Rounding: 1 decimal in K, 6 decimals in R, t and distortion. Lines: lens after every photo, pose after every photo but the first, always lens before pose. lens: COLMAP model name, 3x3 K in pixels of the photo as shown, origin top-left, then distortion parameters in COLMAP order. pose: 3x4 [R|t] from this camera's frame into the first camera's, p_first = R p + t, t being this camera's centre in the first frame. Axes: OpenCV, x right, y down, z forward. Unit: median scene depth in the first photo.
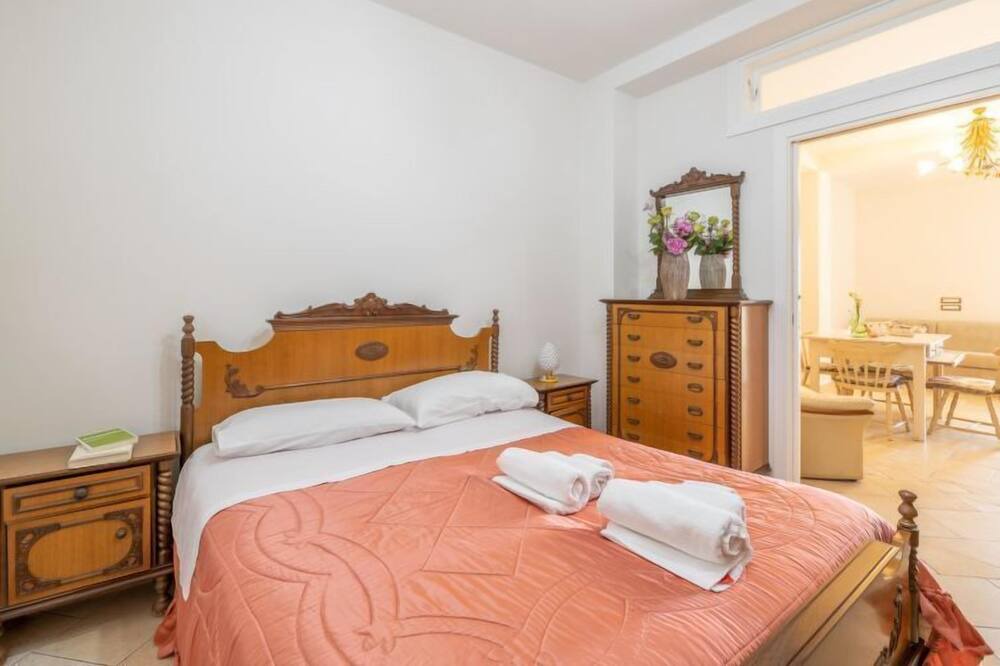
lens RADIAL K [[452.8, 0, 500.7], [0, 452.8, 292.3], [0, 0, 1]] dist [-0.001639, -0.000636]
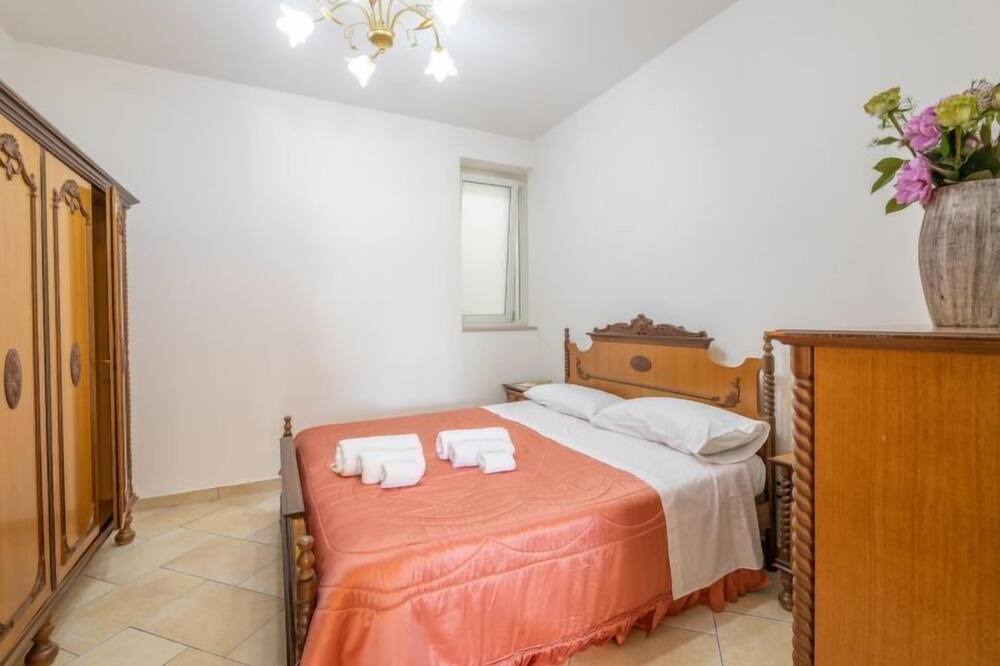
lens RADIAL K [[450.5, 0, 500.0], [0, 450.5, 333.0], [0, 0, 1]] dist [-0.000083, -0.000074]
pose [[-0.173129, 0.027060, -0.984527, 0.921007], [0.003510, 0.999633, 0.026858, 0.016554], [0.984893, 0.001194, -0.173160, 0.828761]]
